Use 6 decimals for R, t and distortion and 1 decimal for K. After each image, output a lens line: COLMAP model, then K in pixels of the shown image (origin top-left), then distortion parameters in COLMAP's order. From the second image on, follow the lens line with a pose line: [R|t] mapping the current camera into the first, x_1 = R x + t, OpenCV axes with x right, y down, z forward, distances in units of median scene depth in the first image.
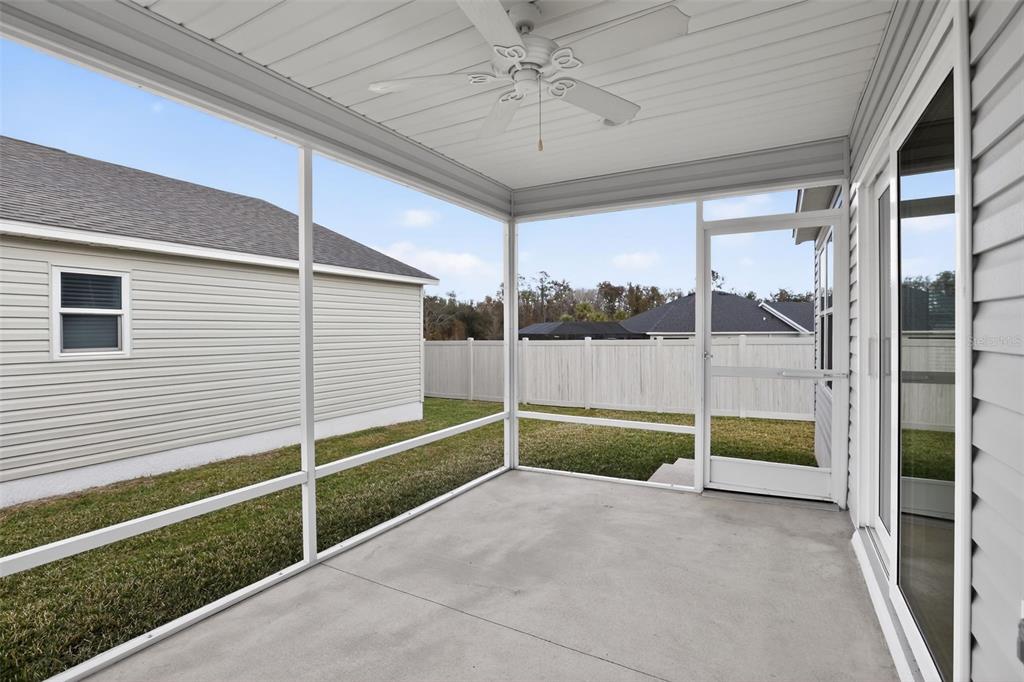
lens RADIAL K [[482.9, 0, 514.4], [0, 482.9, 333.0], [0, 0, 1]] dist [-0.029421, 0.002838]
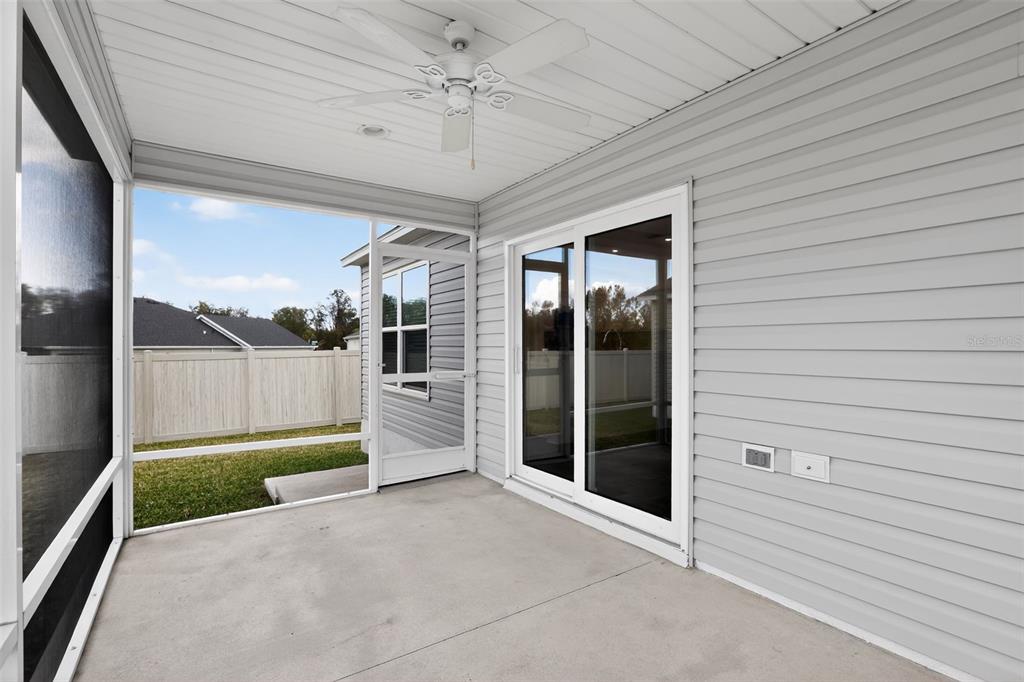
lens RADIAL K [[482.9, 0, 518.3], [0, 482.9, 346.6], [0, 0, 1]] dist [-0.029421, 0.002838]
pose [[0.448958, 0.002386, 0.893550, -0.471382], [-0.000486, 0.999997, -0.002426, 0.008488], [-0.893553, 0.000655, 0.448958, 0.242281]]
